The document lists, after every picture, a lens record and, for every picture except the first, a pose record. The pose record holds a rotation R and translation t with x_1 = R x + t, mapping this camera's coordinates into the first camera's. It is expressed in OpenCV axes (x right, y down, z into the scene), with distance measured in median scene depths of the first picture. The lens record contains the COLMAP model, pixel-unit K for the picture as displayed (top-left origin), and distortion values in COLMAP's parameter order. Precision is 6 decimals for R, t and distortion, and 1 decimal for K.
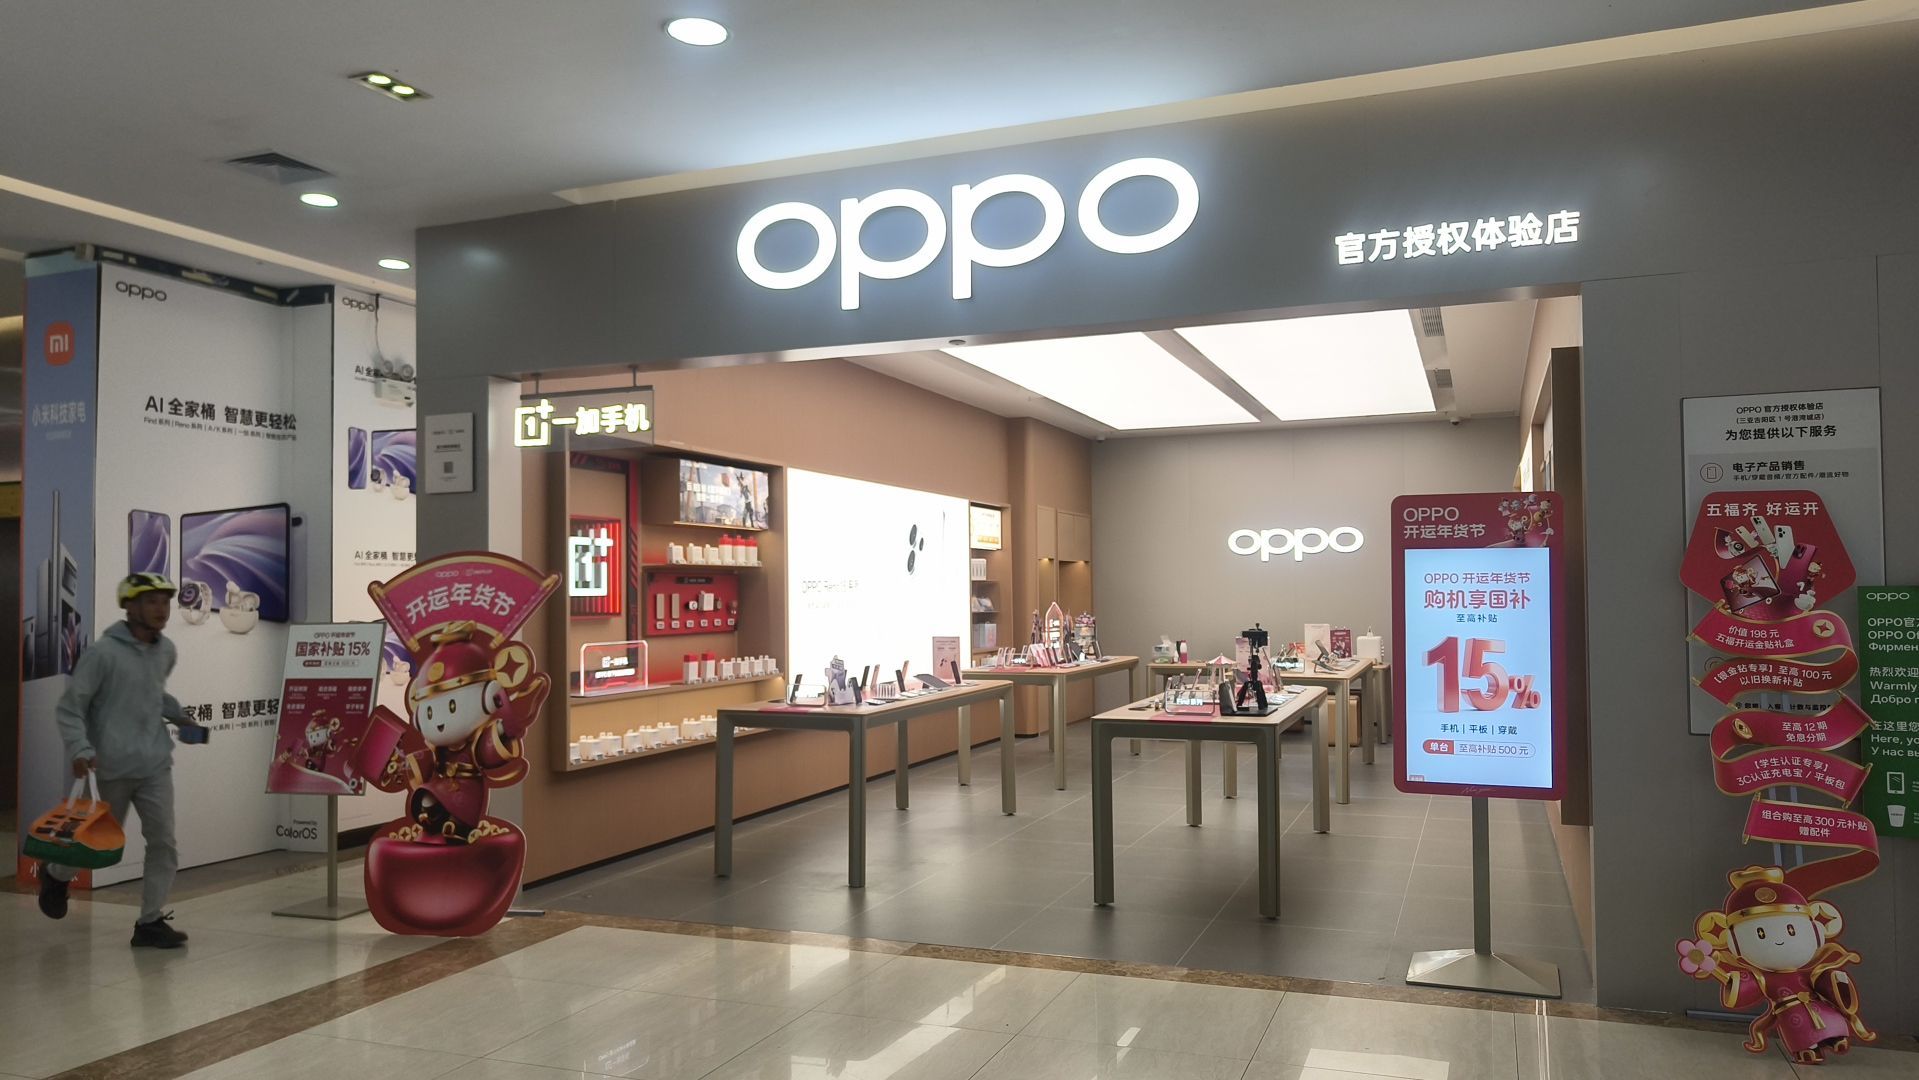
lens RADIAL K [[1315.1, 0, 962.1], [0, 1315.1, 549.8], [0, 0, 1]] dist [-0.010640, -0.000054]
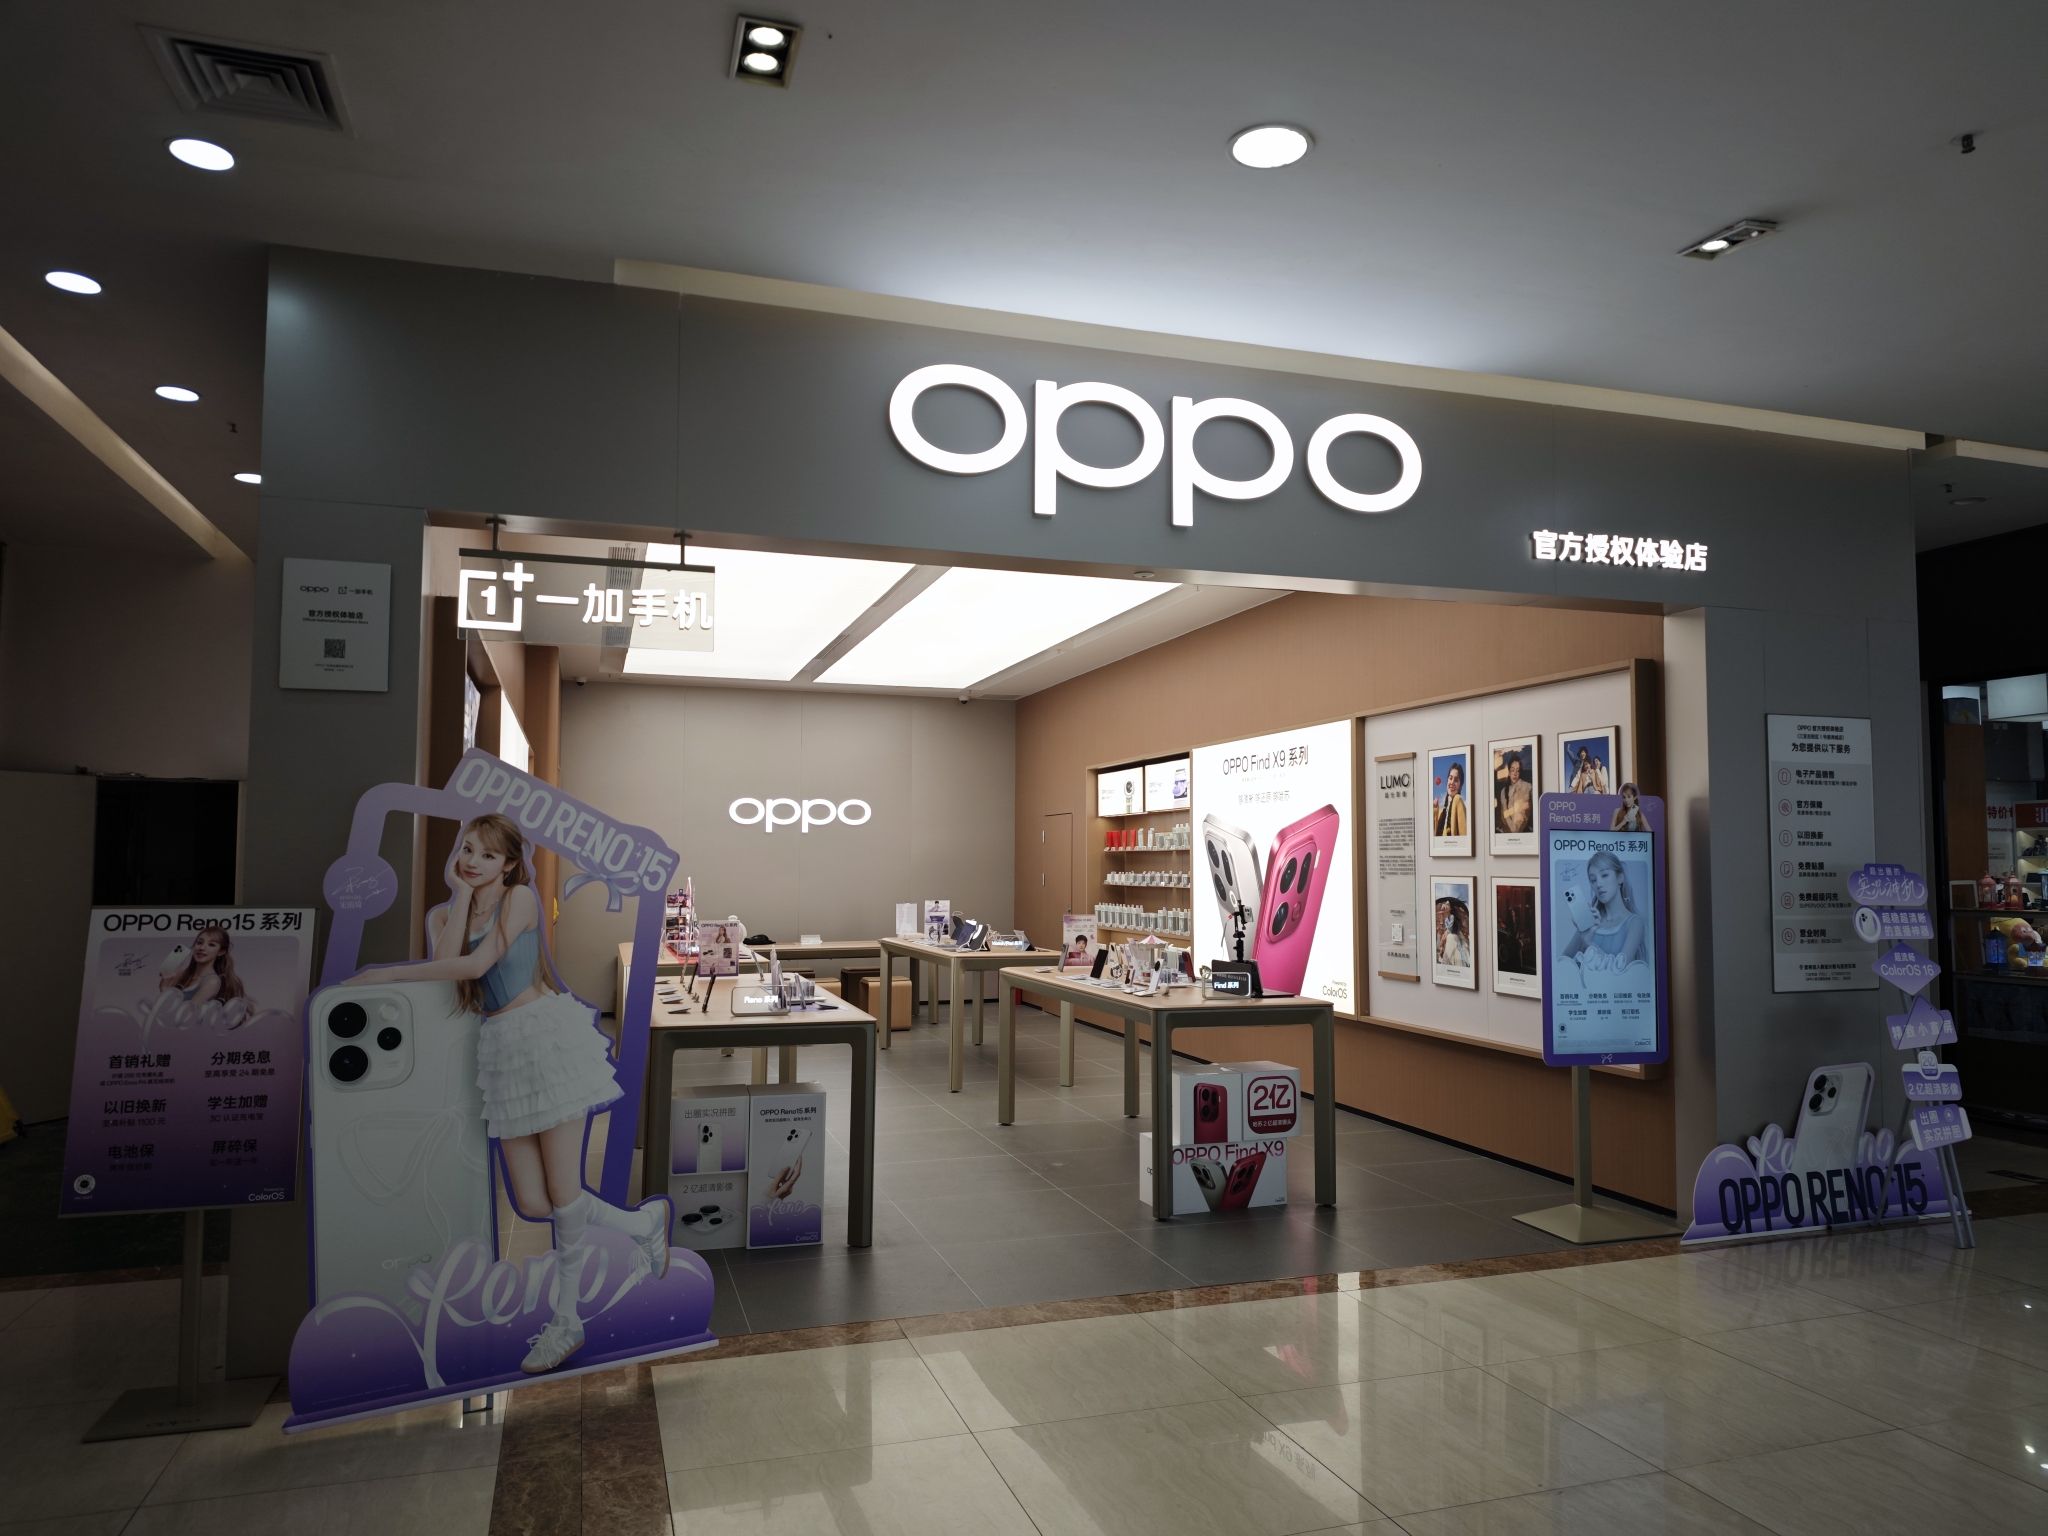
lens RADIAL K [[1392.4, 0, 1024.4], [0, 1392.4, 766.9], [0, 0, 1]] dist [0.007847, -0.004675]
pose [[0.775937, 0.056728, 0.628255, -0.686284], [-0.031889, 0.998202, -0.050746, 0.017638], [-0.630004, 0.019341, 0.776351, 0.379292]]
